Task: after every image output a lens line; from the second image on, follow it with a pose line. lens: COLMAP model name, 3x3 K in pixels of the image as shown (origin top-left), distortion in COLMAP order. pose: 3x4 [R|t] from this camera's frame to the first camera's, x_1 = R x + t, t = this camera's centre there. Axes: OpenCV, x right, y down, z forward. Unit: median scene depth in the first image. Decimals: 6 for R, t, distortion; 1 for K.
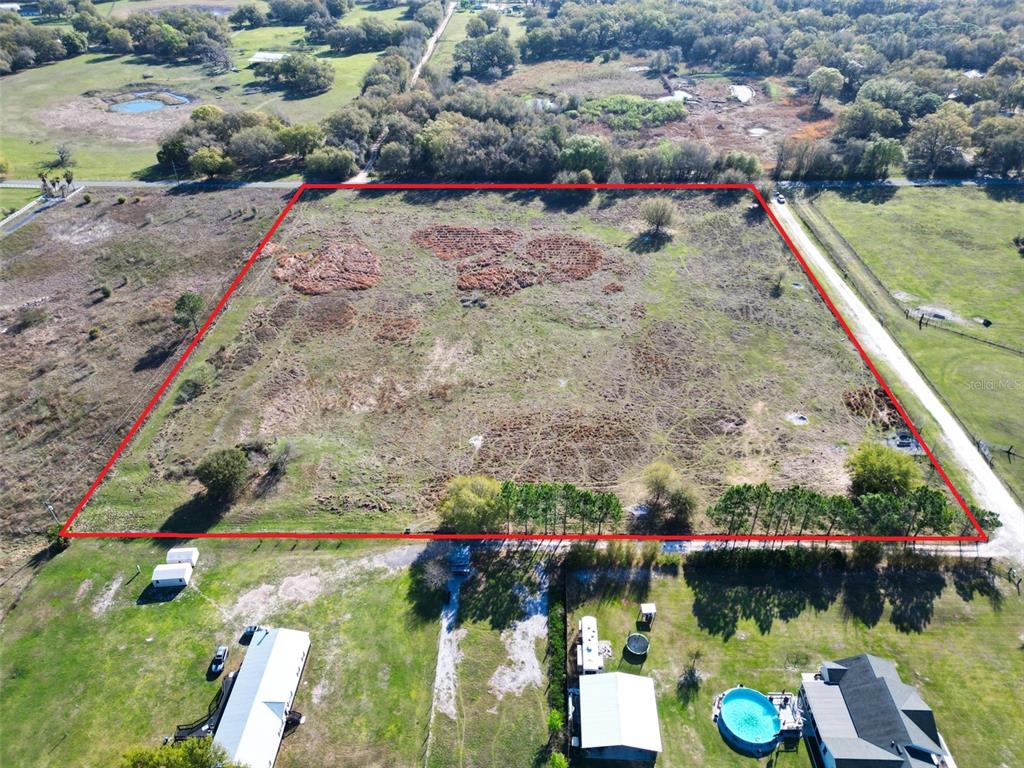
lens RADIAL K [[714.7, 0, 512.0], [0, 714.7, 384.0], [0, 0, 1]] dist [0.060941, -0.049079]
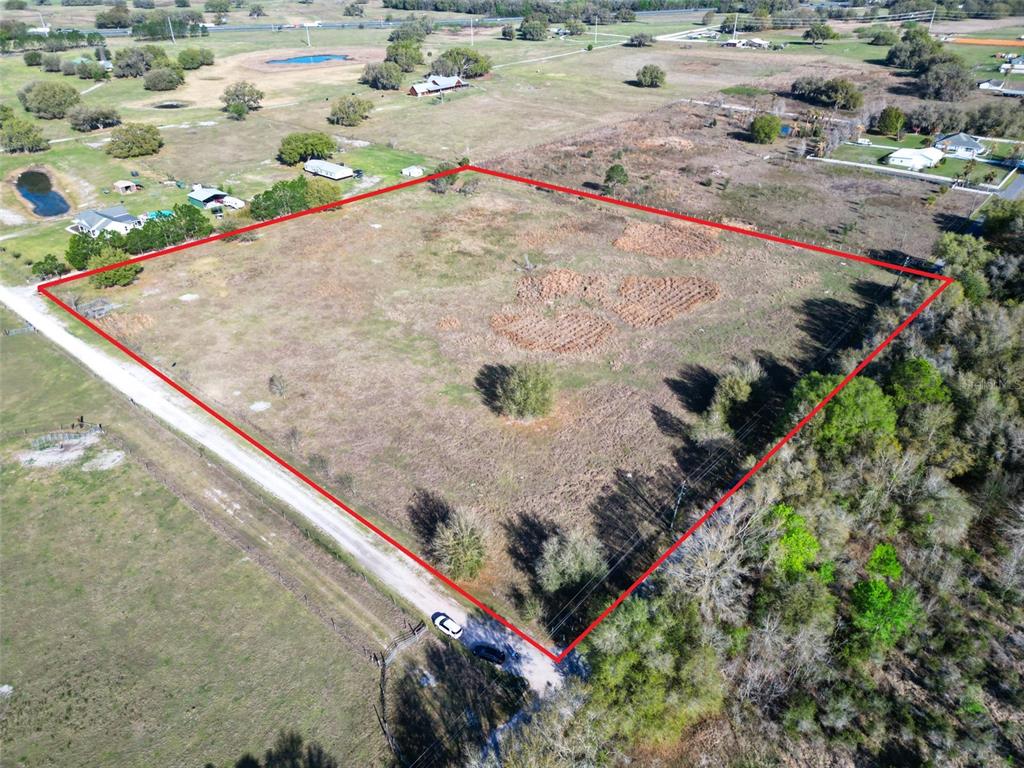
lens RADIAL K [[714.7, 0, 512.0], [0, 714.7, 384.0], [0, 0, 1]] dist [0.060941, -0.049079]
pose [[-0.635409, 0.416131, -0.650454, 0.606715], [-0.436133, 0.501732, 0.747030, -0.685925], [0.637216, 0.758354, -0.137317, 1.093868]]
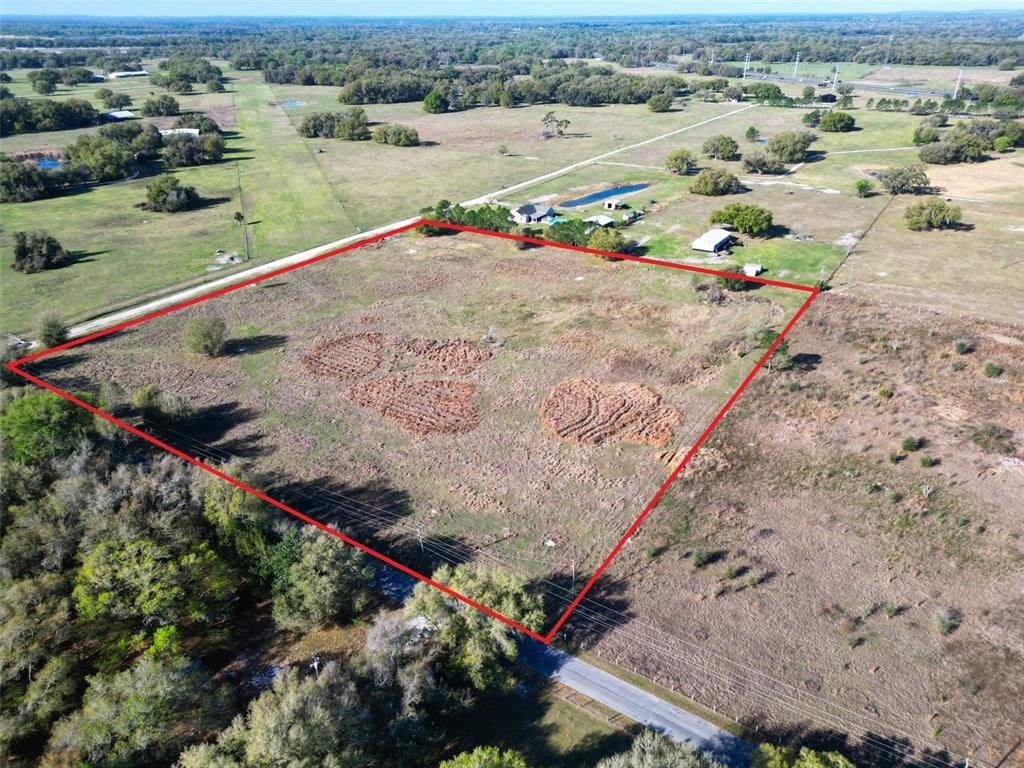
lens RADIAL K [[714.7, 0, 512.0], [0, 714.7, 384.0], [0, 0, 1]] dist [0.060941, -0.049079]
pose [[-0.856470, -0.223624, 0.465243, -0.483693], [0.308531, 0.500813, 0.808700, -0.772639], [-0.413844, 0.836169, -0.359936, 1.222499]]
